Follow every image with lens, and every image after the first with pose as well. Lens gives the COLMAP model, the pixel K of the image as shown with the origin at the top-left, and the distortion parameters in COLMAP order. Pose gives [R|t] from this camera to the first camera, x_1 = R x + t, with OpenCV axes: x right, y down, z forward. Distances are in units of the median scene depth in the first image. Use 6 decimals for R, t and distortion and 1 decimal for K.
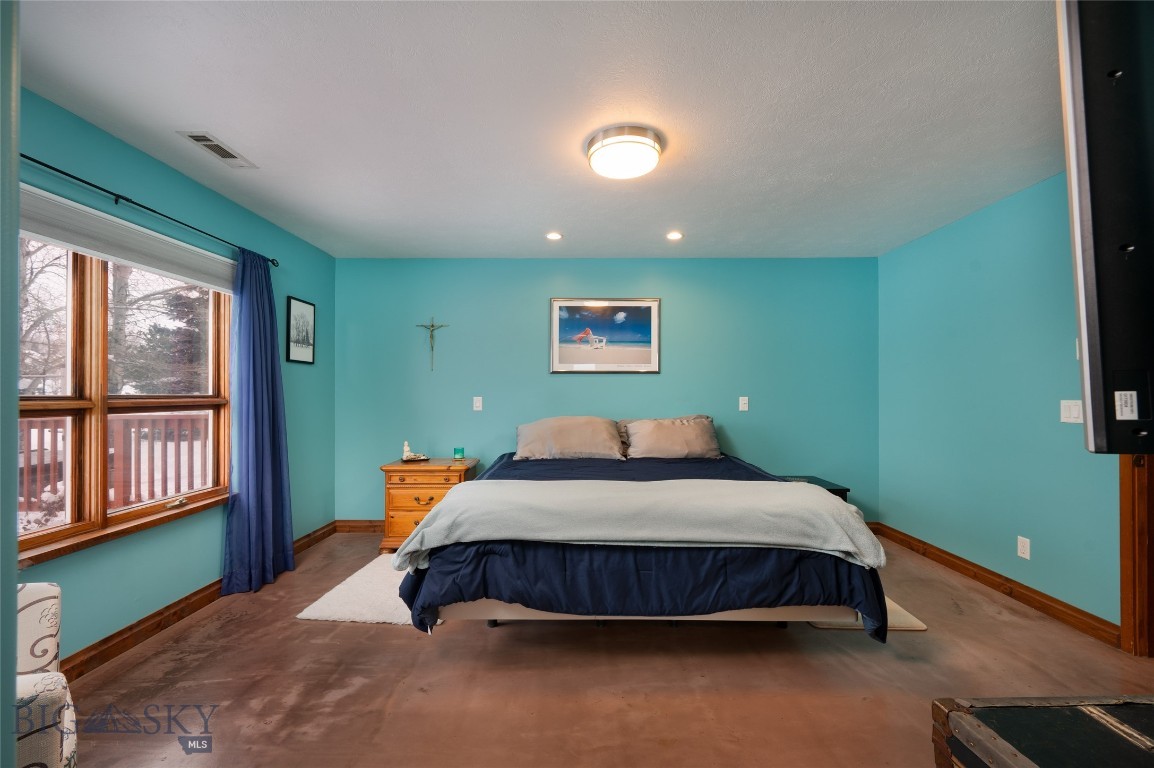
lens RADIAL K [[493.2, 0, 577.9], [0, 493.2, 392.2], [0, 0, 1]] dist [-0.001334, -0.000139]
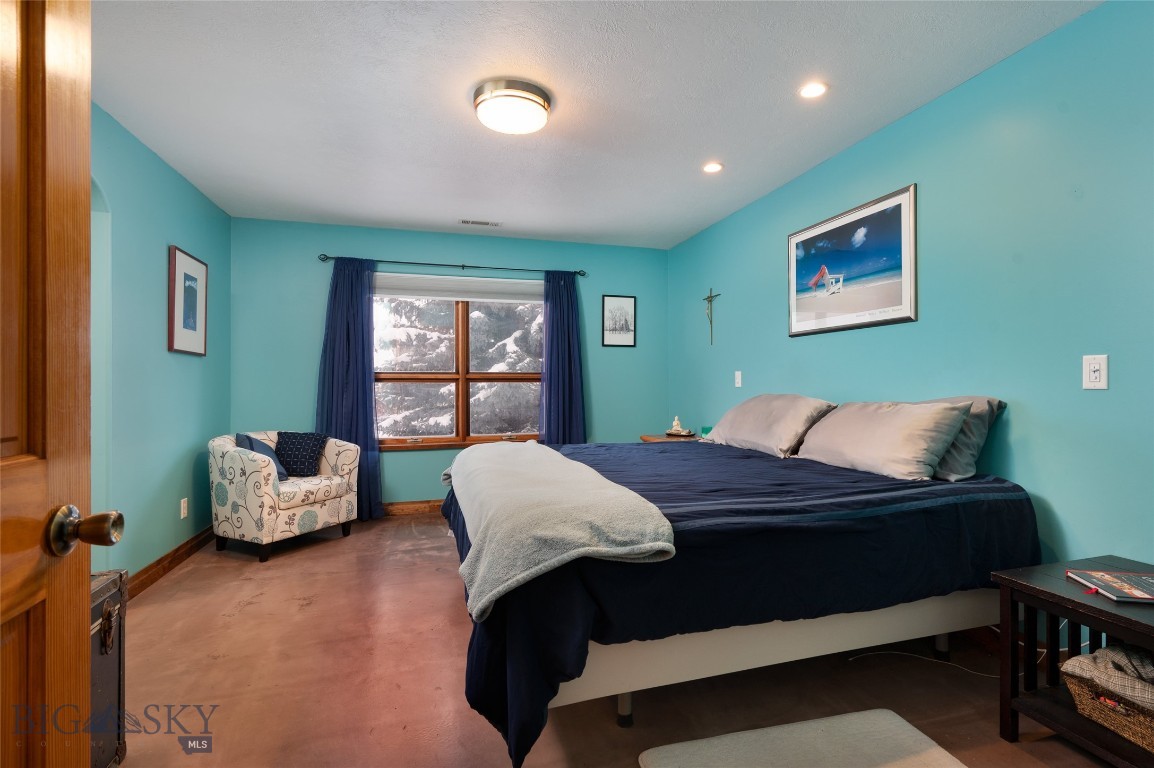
lens RADIAL K [[553.4, 0, 574.6], [0, 553.4, 381.7], [0, 0, 1]] dist [-0.003576, -0.000202]
pose [[0.257371, -0.006810, -0.966289, 0.664491], [0.007273, 0.999960, -0.005110, 0.031148], [0.966285, -0.005713, 0.257410, 0.474036]]
